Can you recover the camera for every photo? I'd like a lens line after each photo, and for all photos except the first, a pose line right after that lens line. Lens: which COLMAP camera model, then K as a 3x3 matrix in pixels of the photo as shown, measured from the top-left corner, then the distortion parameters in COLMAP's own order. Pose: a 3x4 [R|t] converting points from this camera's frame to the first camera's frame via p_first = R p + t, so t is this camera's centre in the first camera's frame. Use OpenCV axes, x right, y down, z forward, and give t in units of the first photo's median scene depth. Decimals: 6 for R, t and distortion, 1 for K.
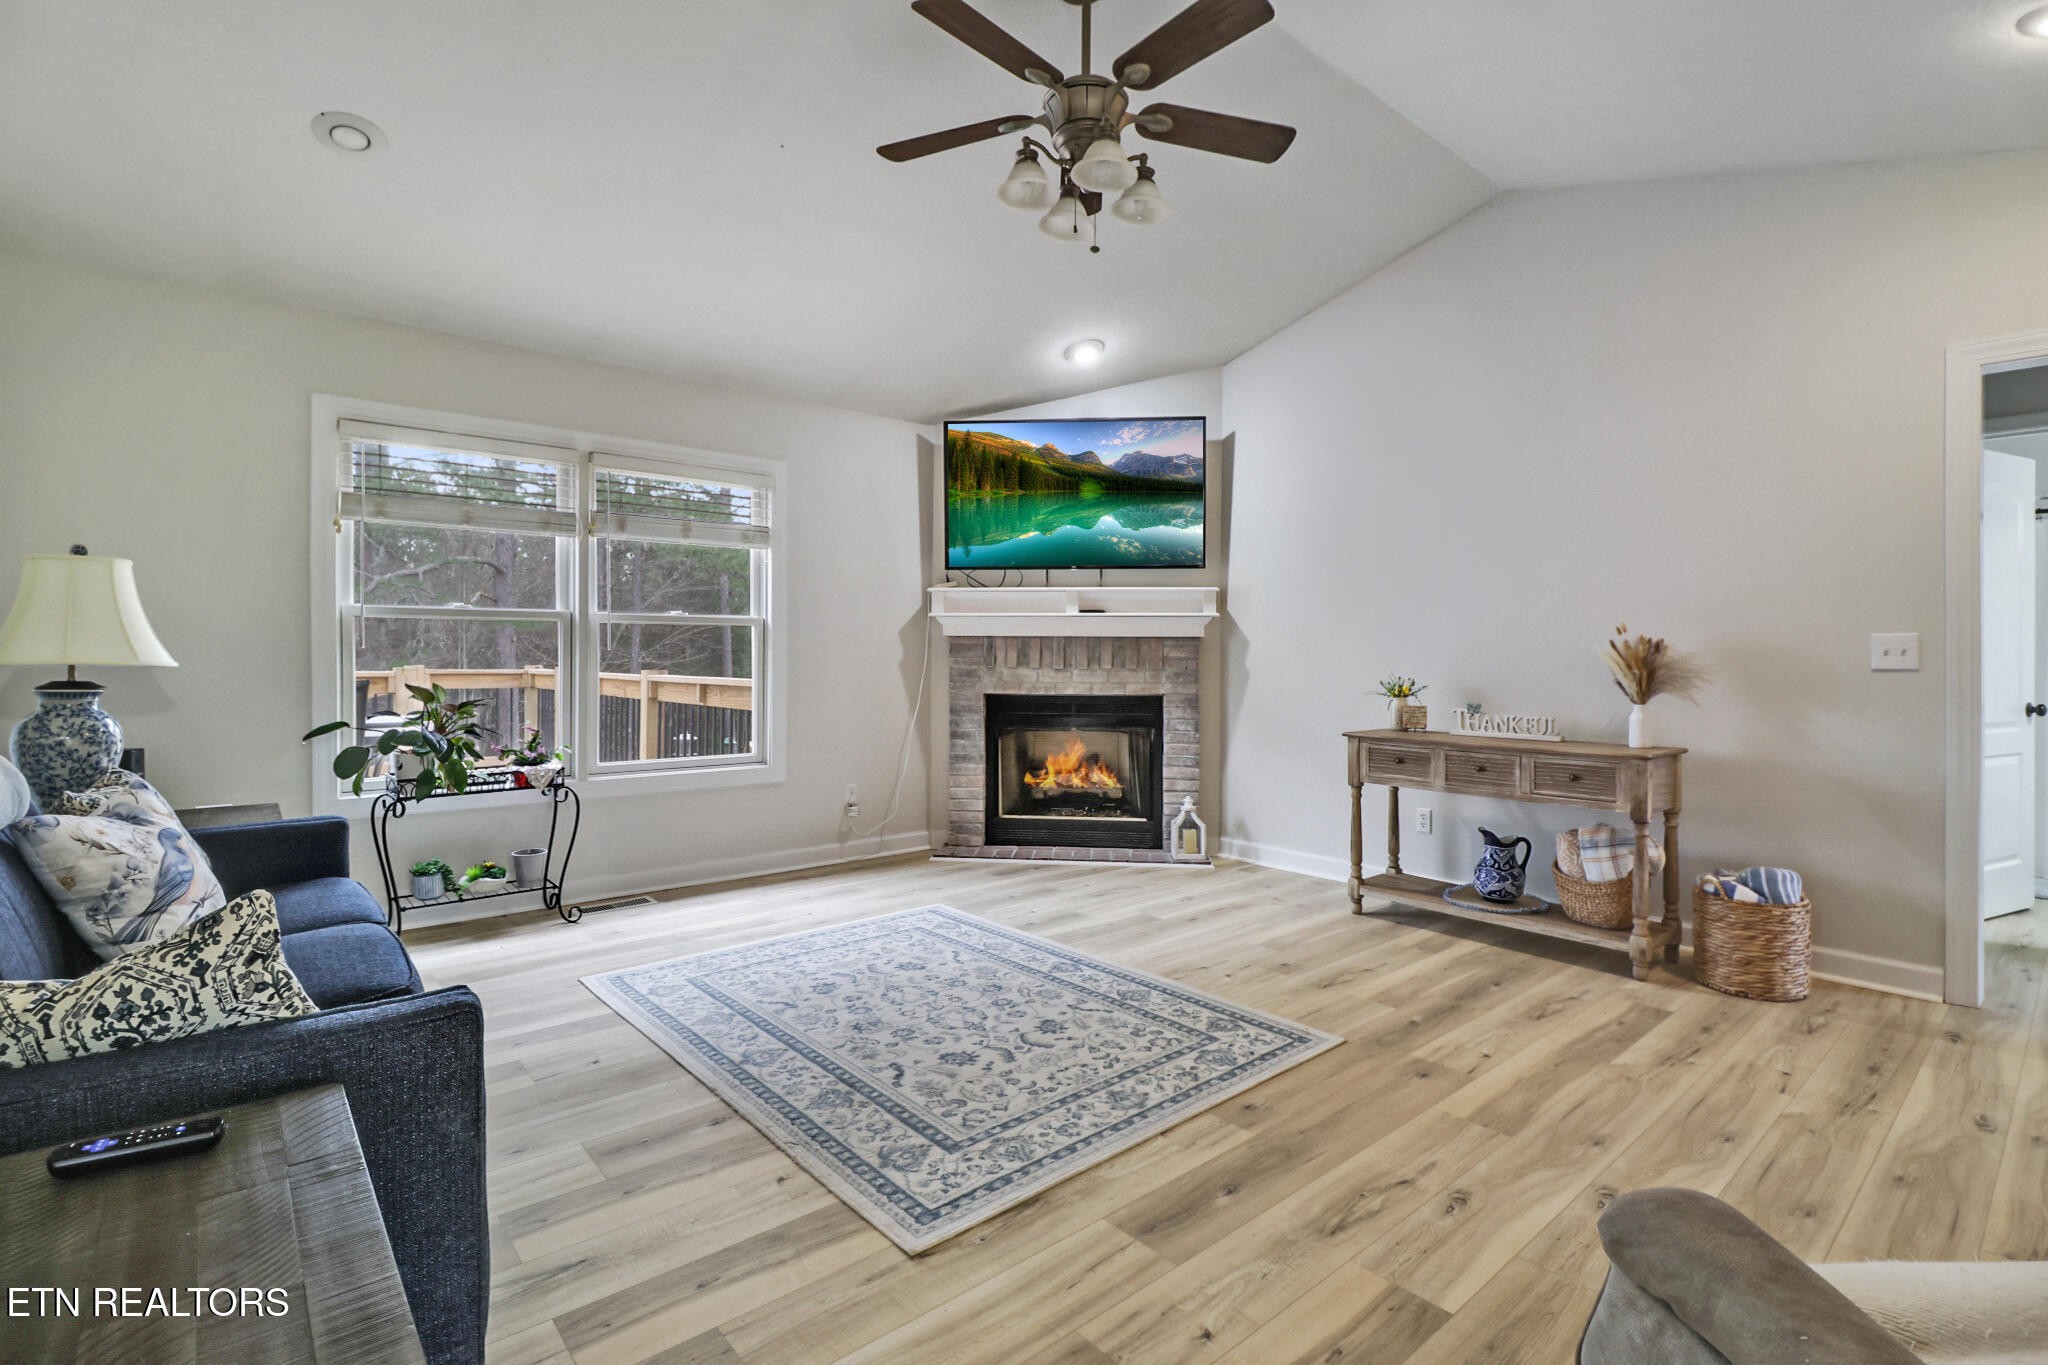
lens RADIAL K [[957.1, 0, 1034.1], [0, 957.1, 650.8], [0, 0, 1]] dist [0.001247, -0.013440]
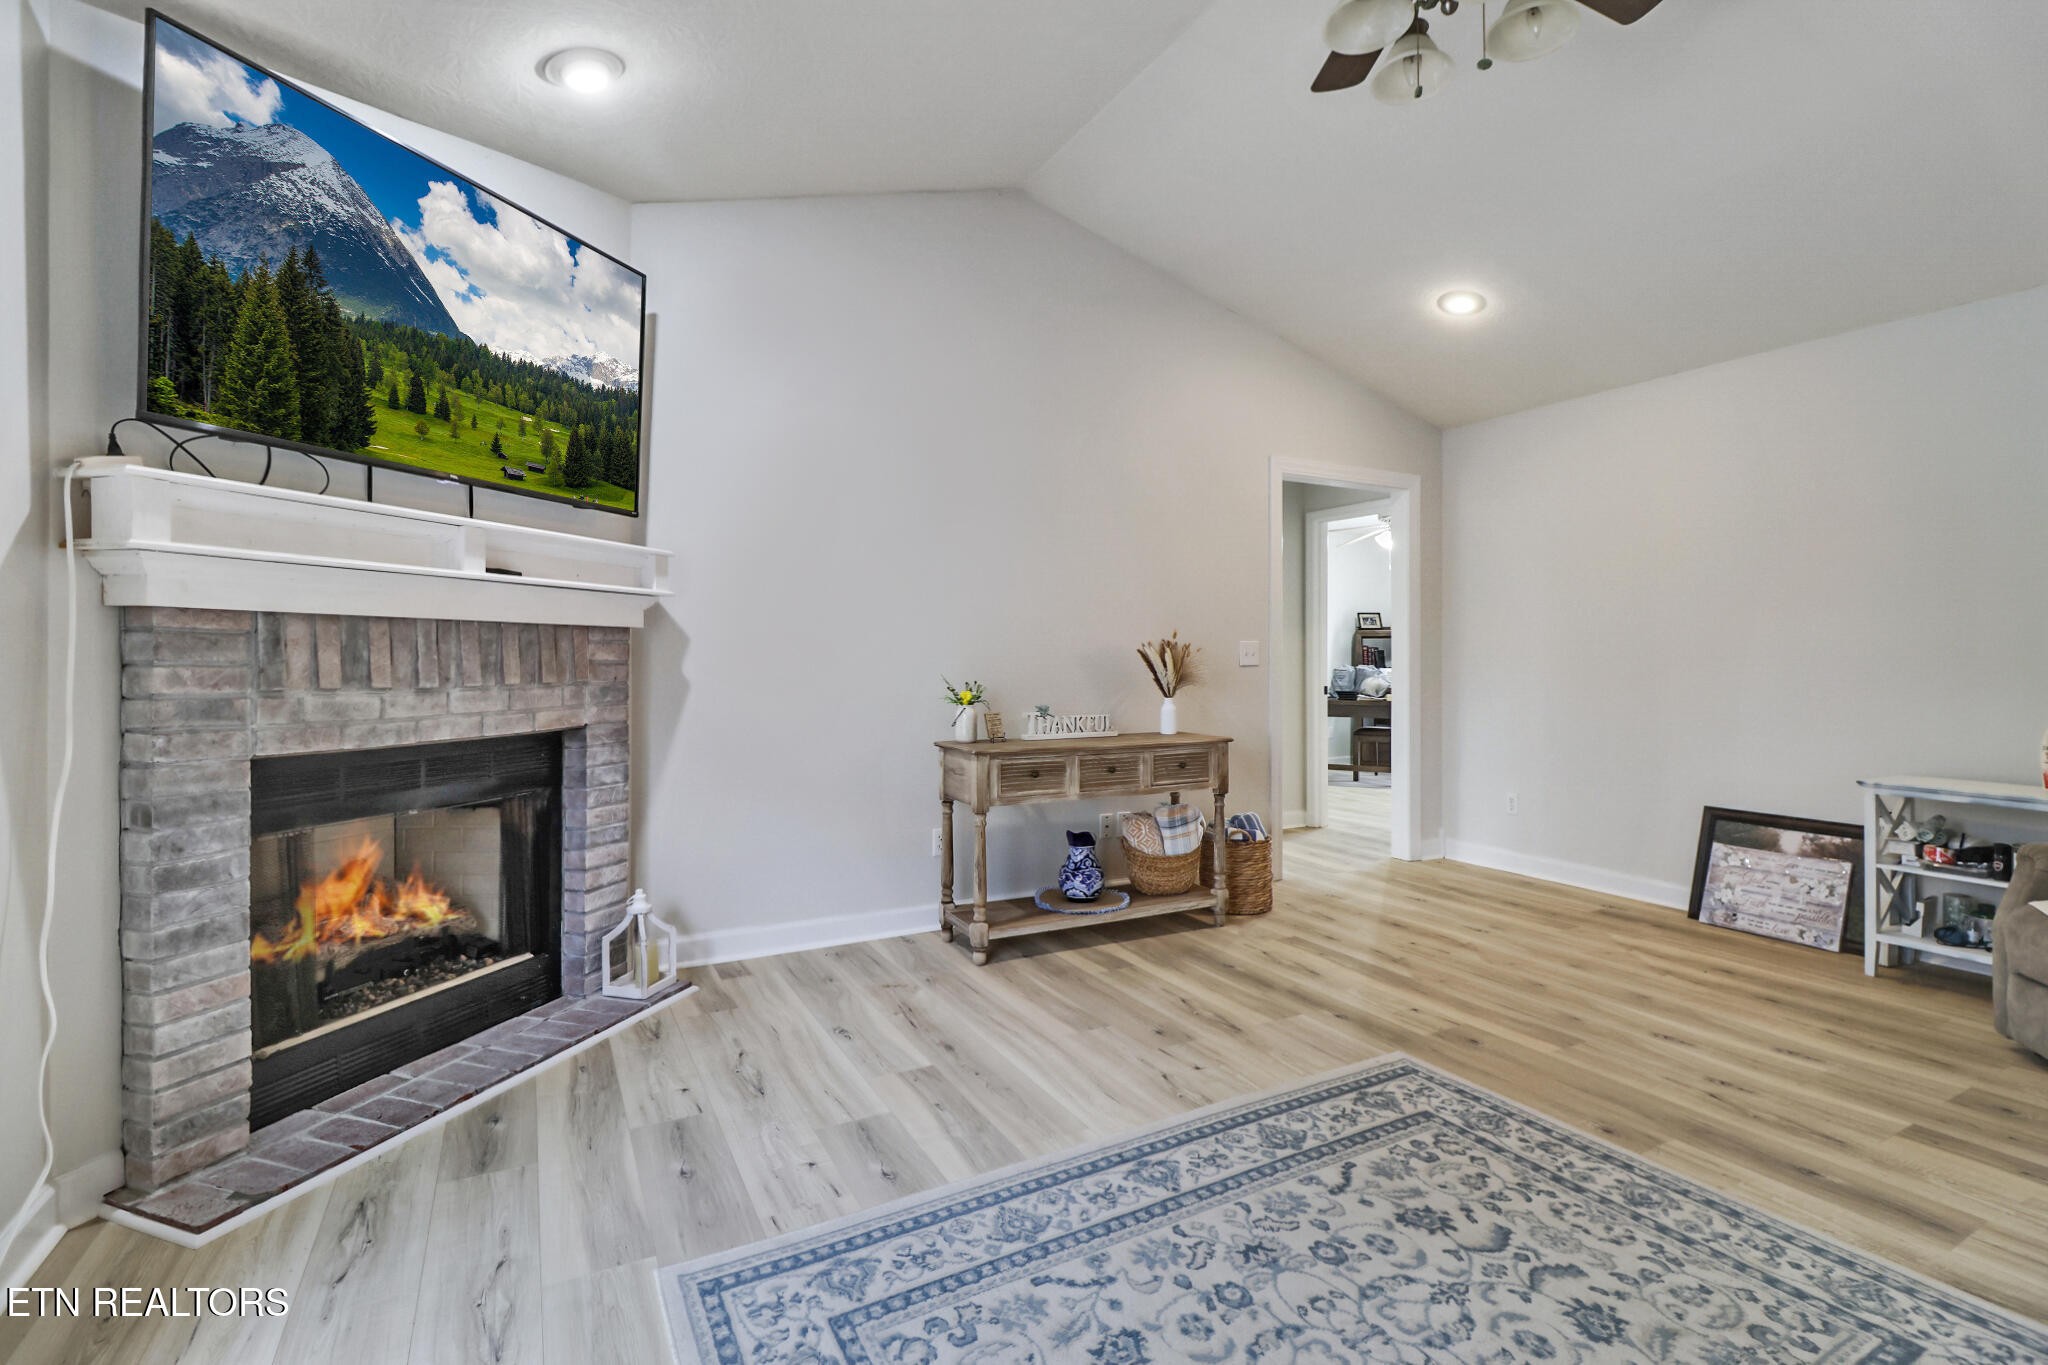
lens RADIAL K [[957.1, 0, 1034.1], [0, 957.1, 650.8], [0, 0, 1]] dist [0.001247, -0.013440]
pose [[0.211675, 0.001317, 0.977339, -0.628727], [-0.003302, 0.999994, -0.000633, -0.000275], [-0.977334, -0.003093, 0.211678, 1.030636]]
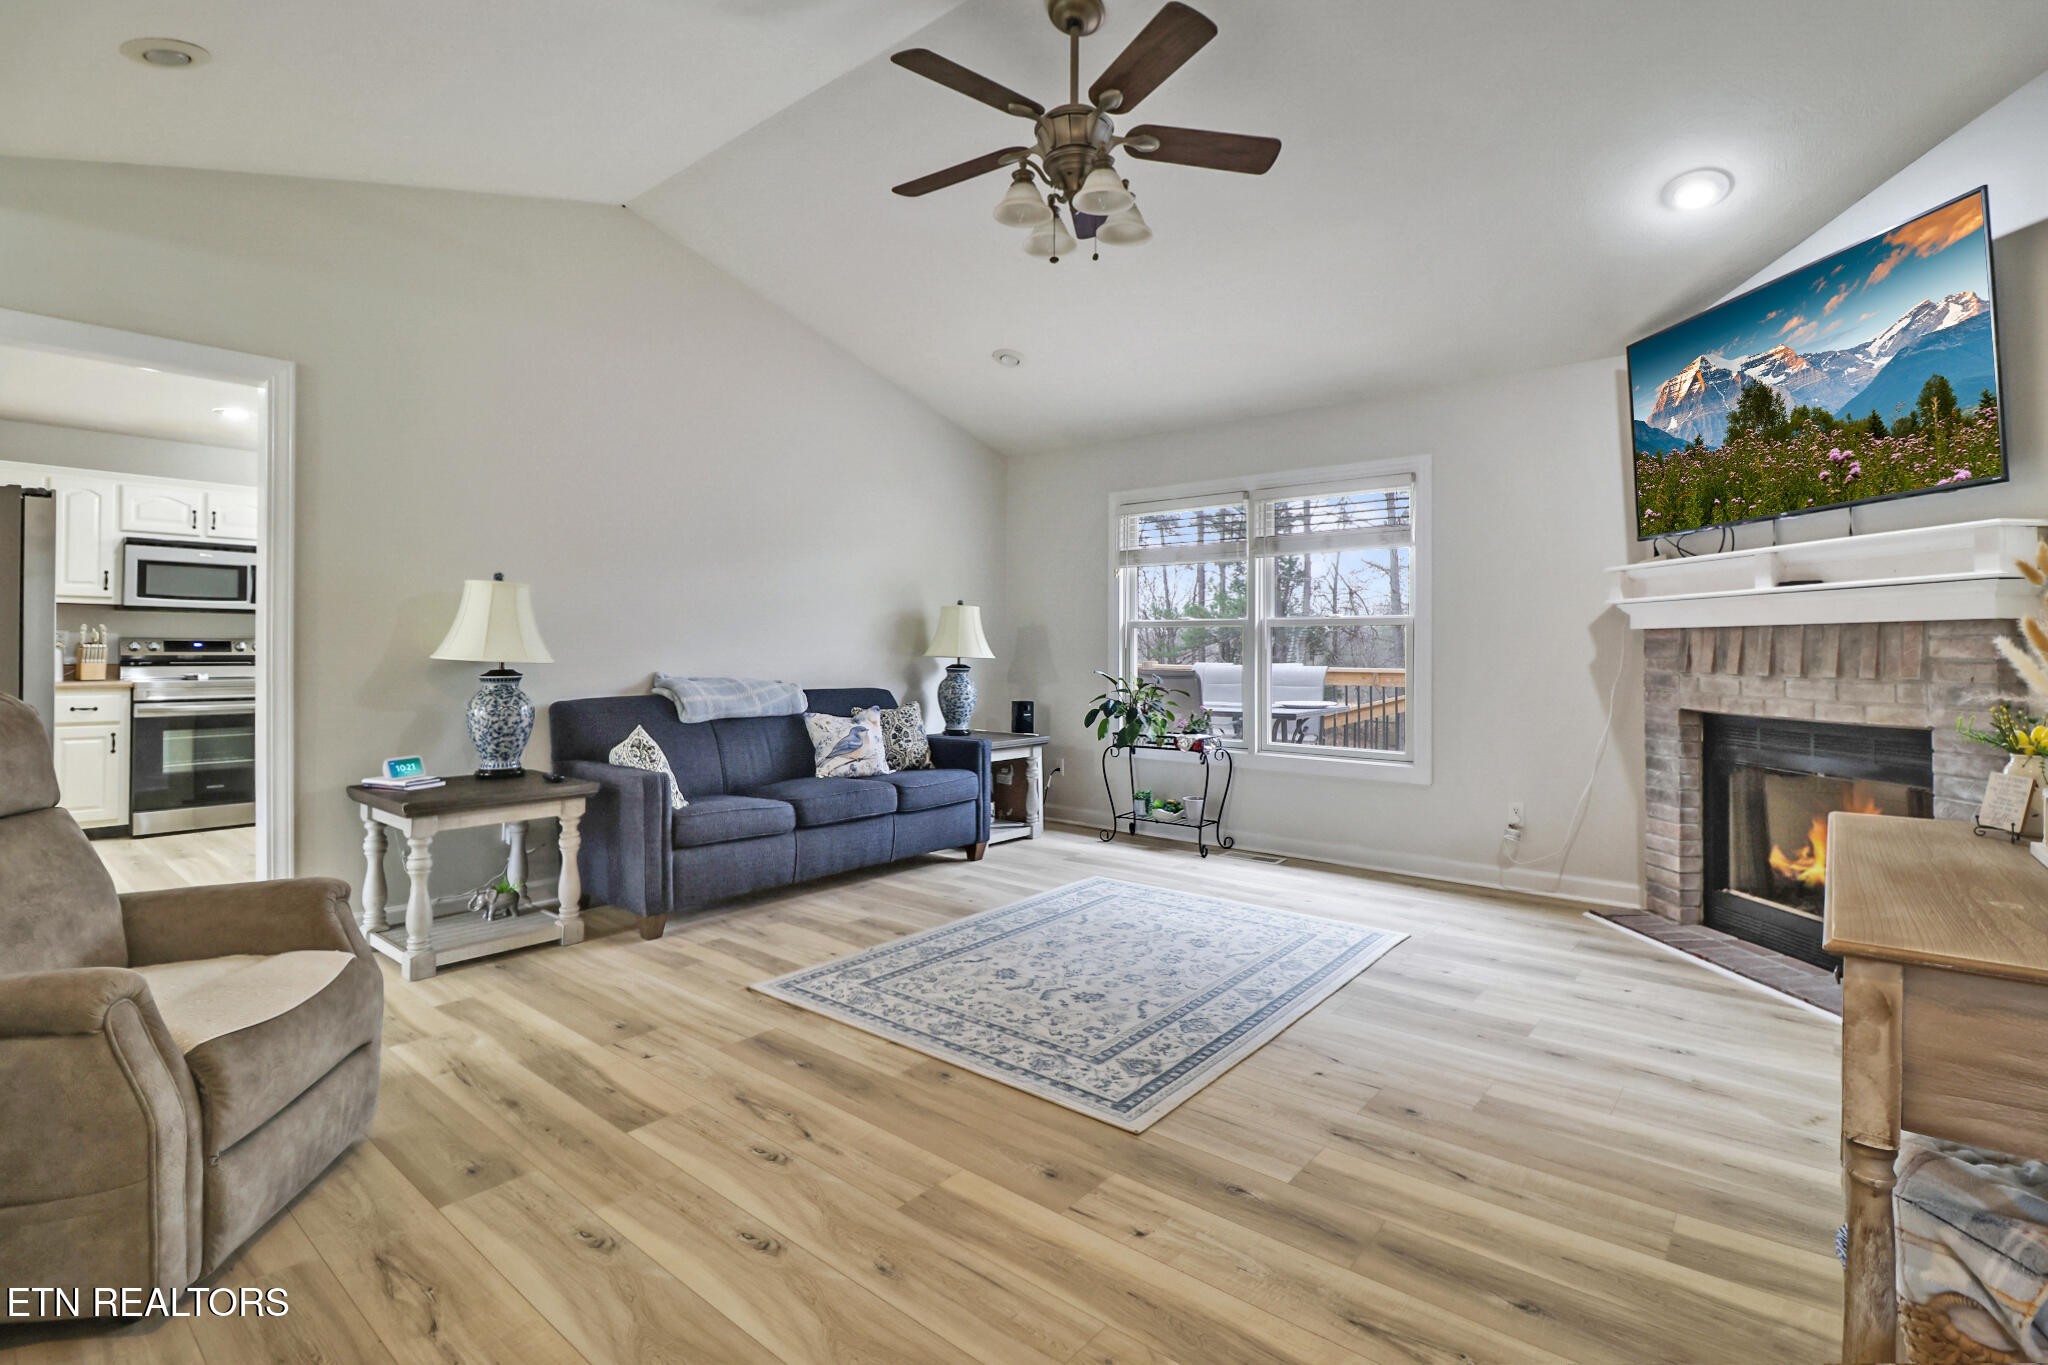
lens RADIAL K [[957.1, 0, 1034.1], [0, 957.1, 650.8], [0, 0, 1]] dist [0.001247, -0.013440]
pose [[0.170824, -0.003207, -0.985296, 0.968708], [-0.004112, 0.999984, -0.003968, 0.010729], [0.985293, 0.004730, 0.170808, 0.692188]]
